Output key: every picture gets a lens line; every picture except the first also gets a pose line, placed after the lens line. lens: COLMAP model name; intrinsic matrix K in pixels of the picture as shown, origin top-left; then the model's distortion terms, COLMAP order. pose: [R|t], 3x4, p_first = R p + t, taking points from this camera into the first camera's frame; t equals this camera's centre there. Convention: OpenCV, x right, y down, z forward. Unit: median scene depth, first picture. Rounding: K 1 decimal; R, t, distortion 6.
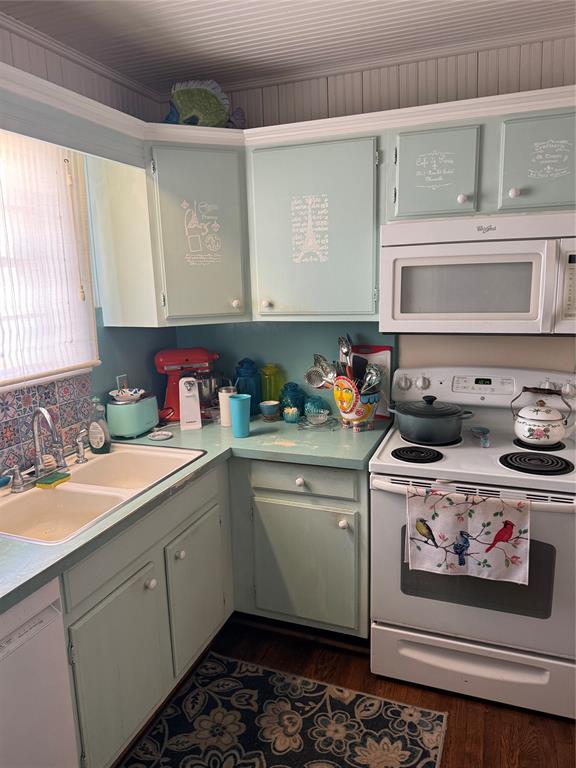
lens RADIAL K [[546.8, 0, 293.6], [0, 546.8, 381.7], [0, 0, 1]] dist [0.074632, -0.100020]
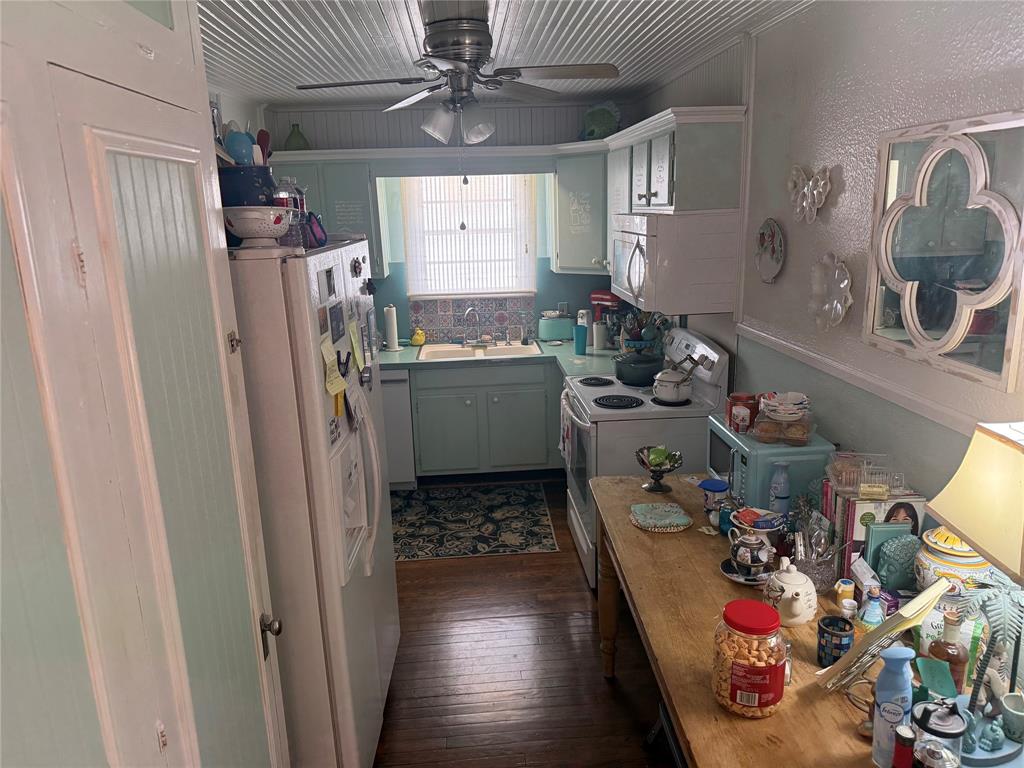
lens RADIAL K [[729.1, 0, 513.3], [0, 729.1, 378.5], [0, 0, 1]] dist [0.074632, -0.100020]
pose [[0.416197, 0.222549, -0.881619, 1.734665], [-0.148783, 0.973185, 0.175426, -0.165918], [0.897019, 0.058158, 0.438148, 0.000965]]
